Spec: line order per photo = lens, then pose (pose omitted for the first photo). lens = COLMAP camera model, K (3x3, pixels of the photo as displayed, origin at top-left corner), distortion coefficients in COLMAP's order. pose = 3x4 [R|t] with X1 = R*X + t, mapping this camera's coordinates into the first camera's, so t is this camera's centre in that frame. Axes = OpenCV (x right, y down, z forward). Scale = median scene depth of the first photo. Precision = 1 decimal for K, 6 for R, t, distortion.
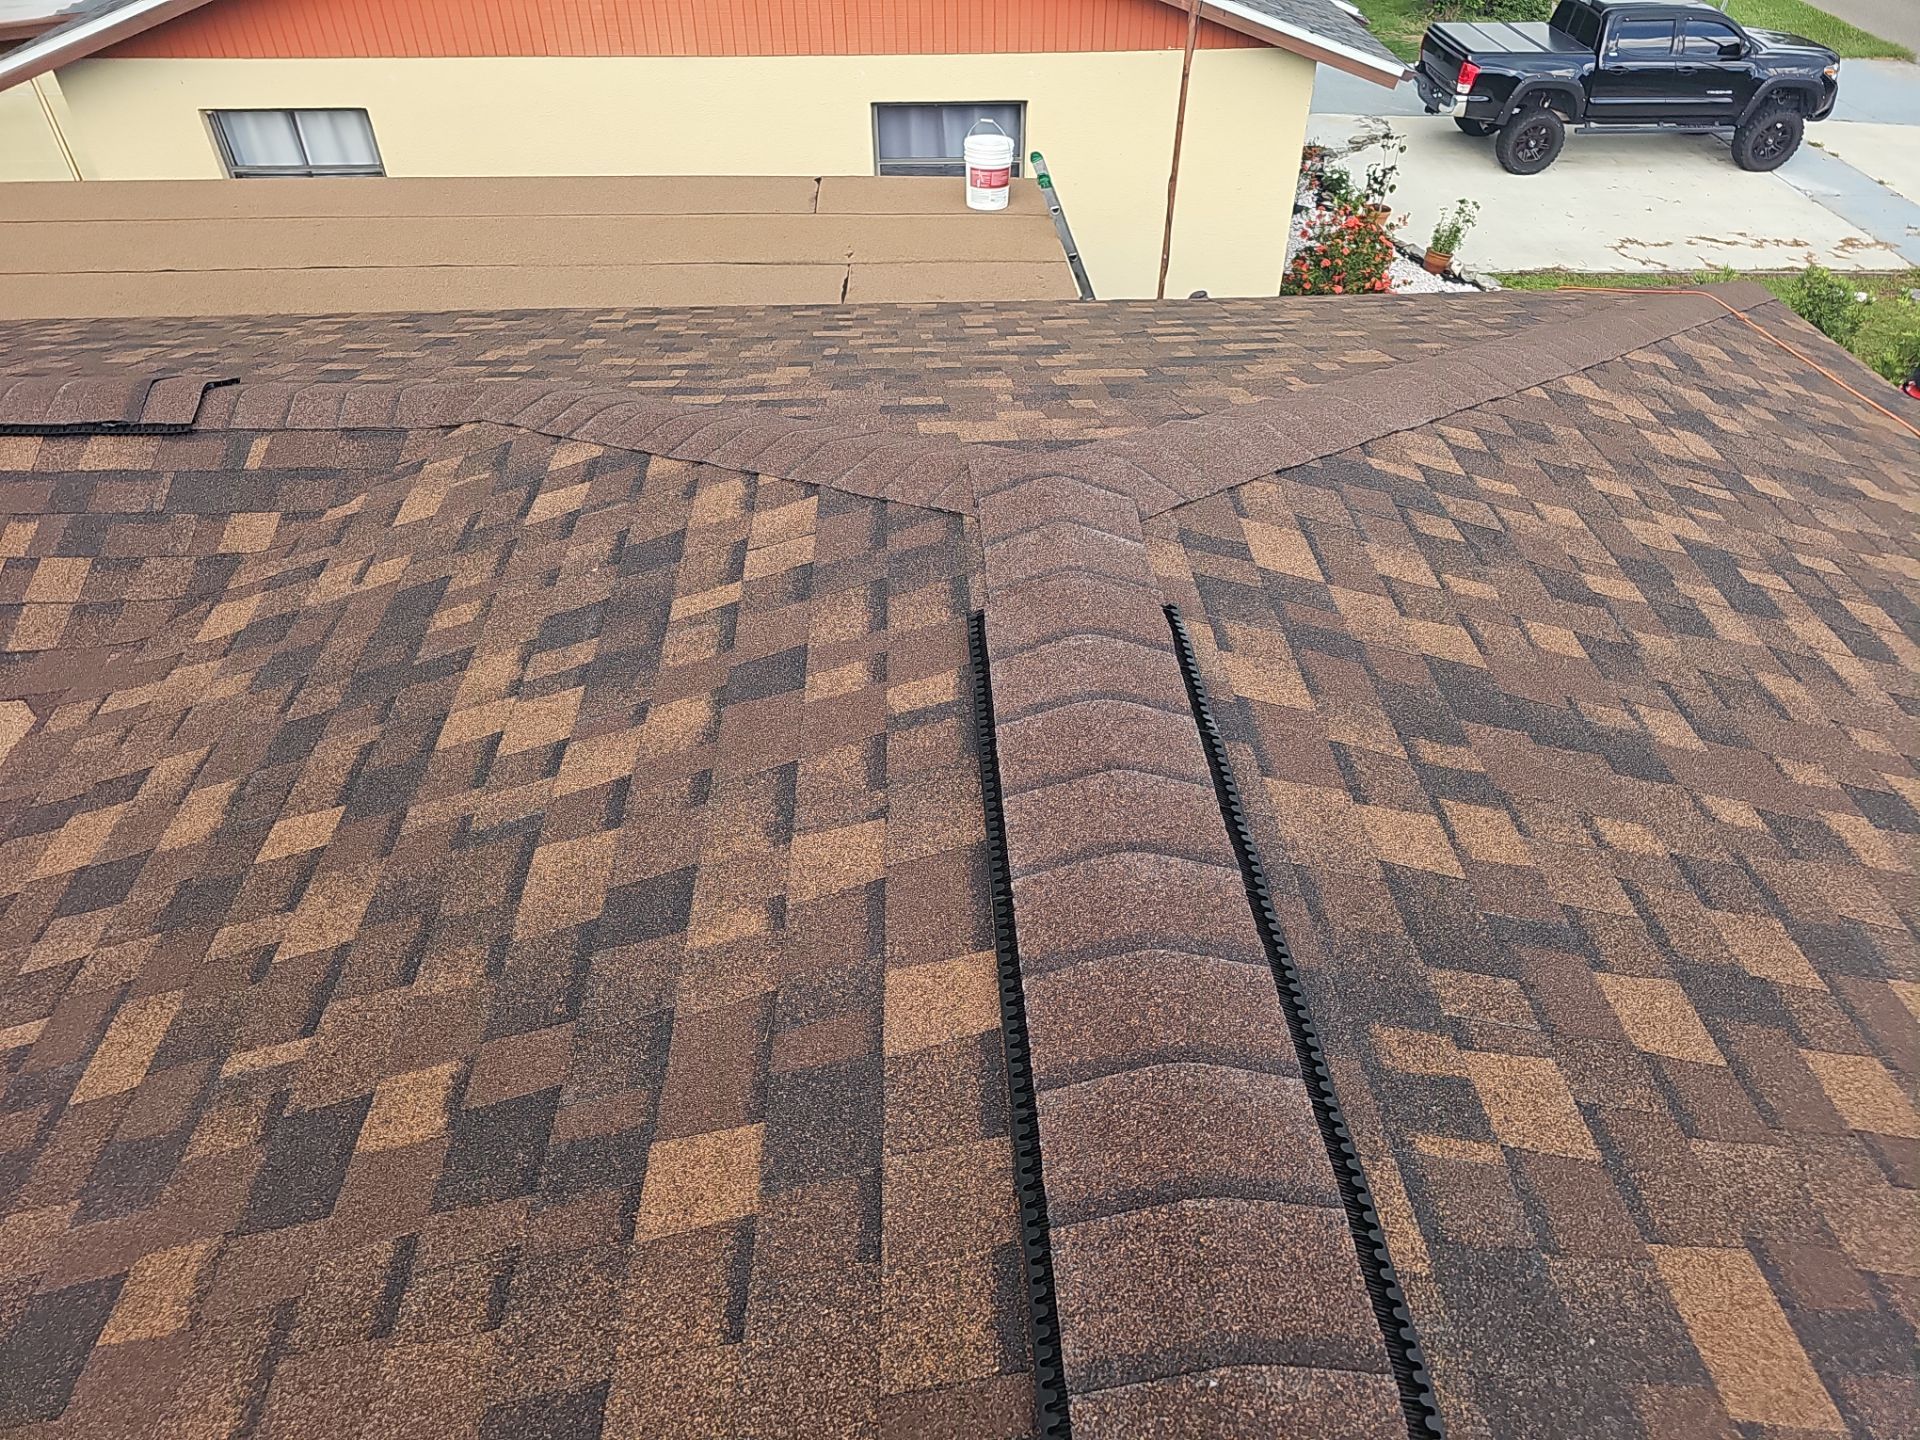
lens RADIAL K [[1273.6, 0, 967.9], [0, 1273.6, 742.5], [0, 0, 1]] dist [0.043188, -0.029918]
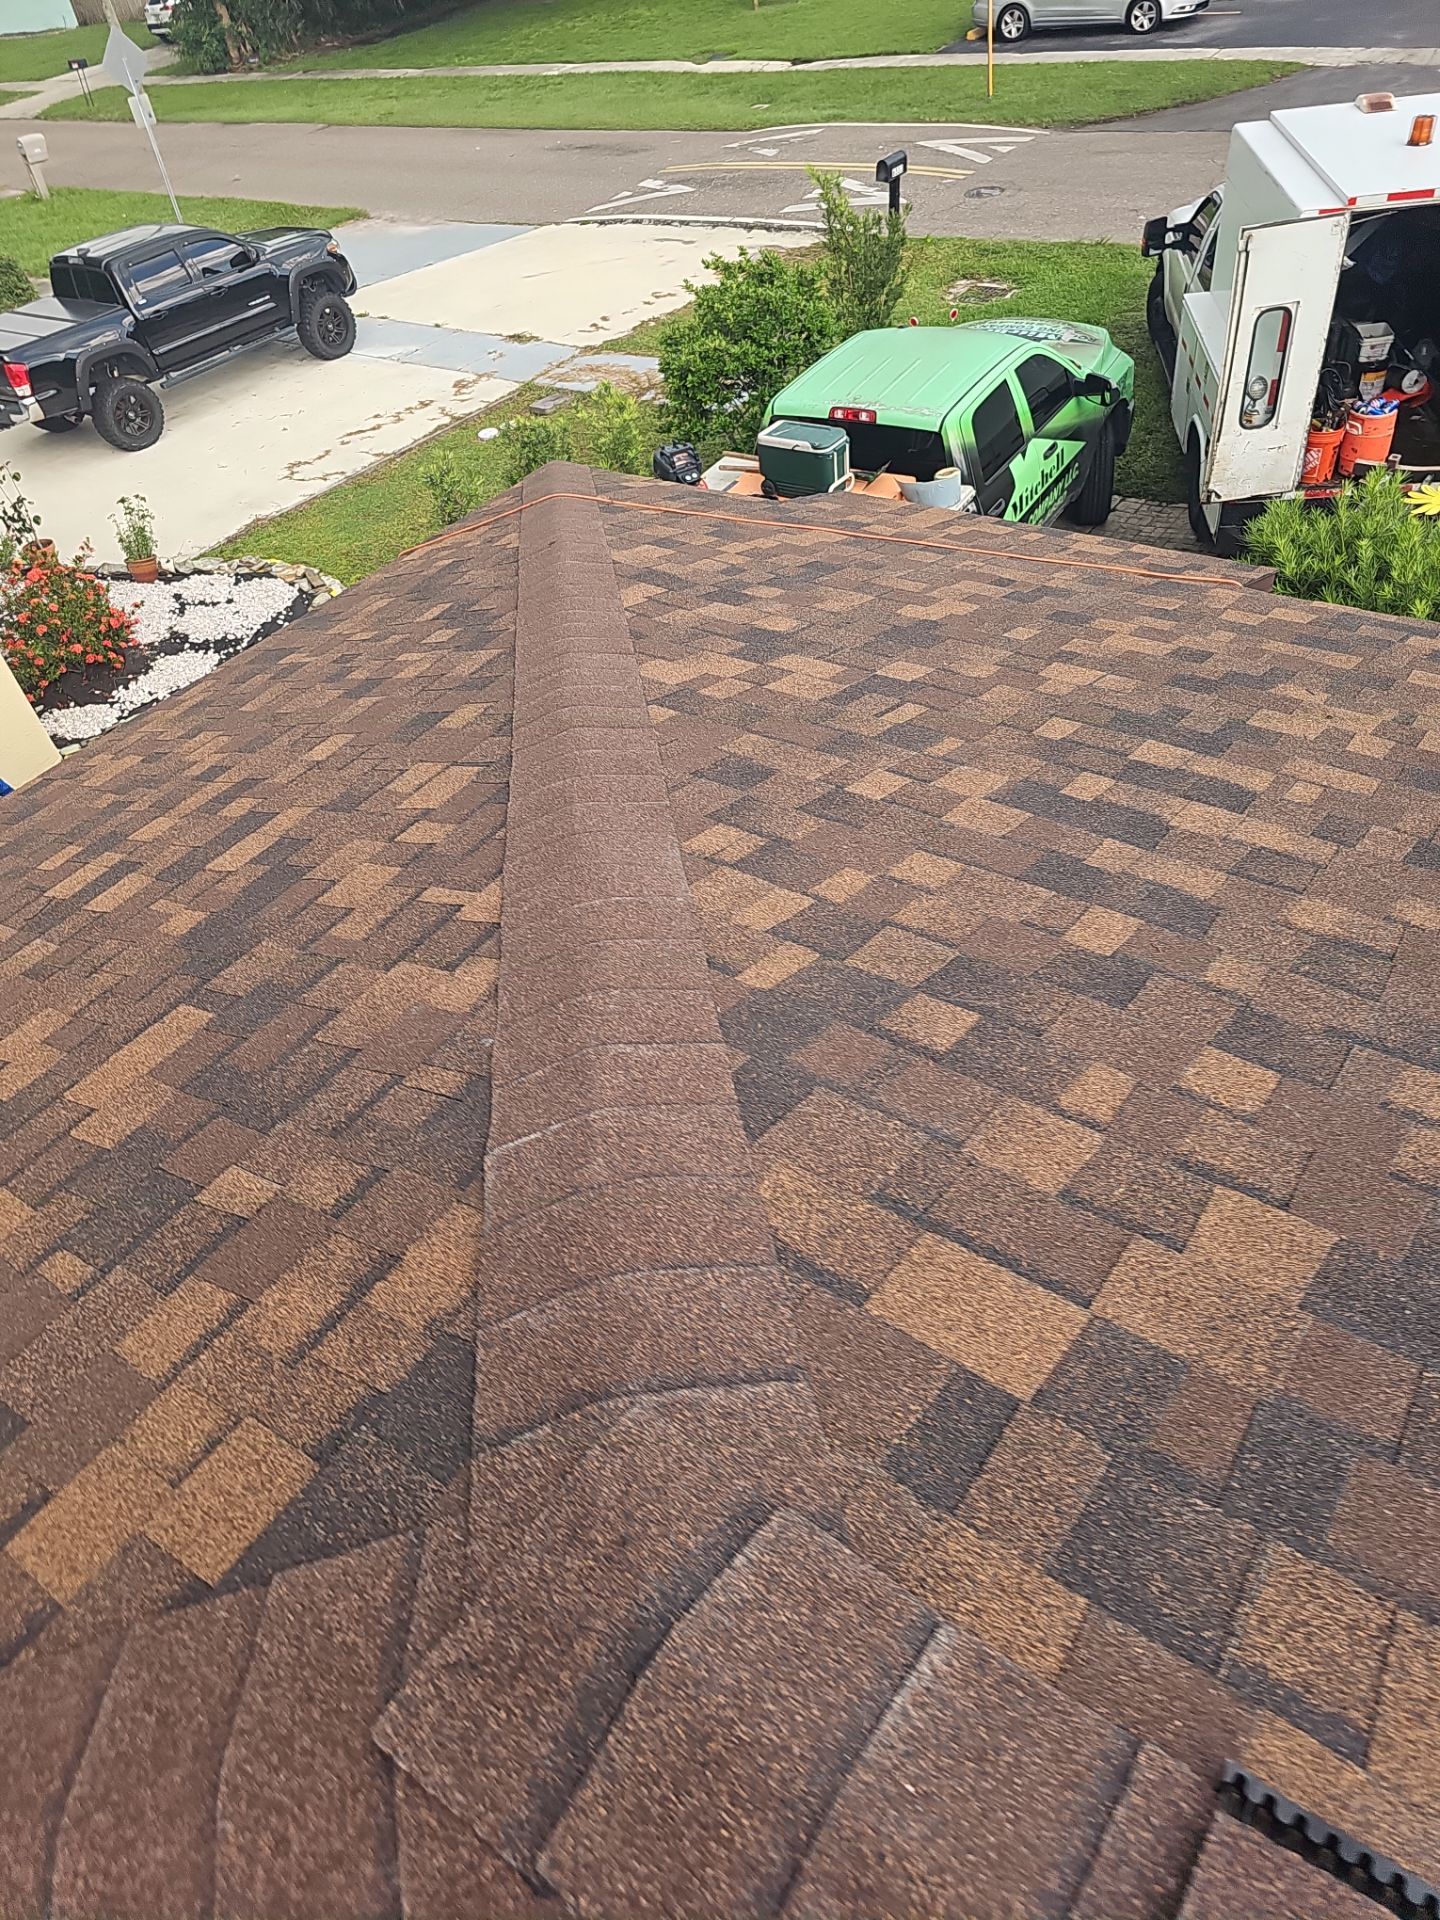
lens RADIAL K [[1273.6, 0, 719.6], [0, 1273.6, 971.1], [0, 0, 1]] dist [0.043188, -0.029918]
pose [[0.625373, -0.596365, 0.503248, 0.001432], [0.603123, 0.778617, 0.173201, -0.074052], [-0.495128, 0.195205, 0.846607, 0.109374]]
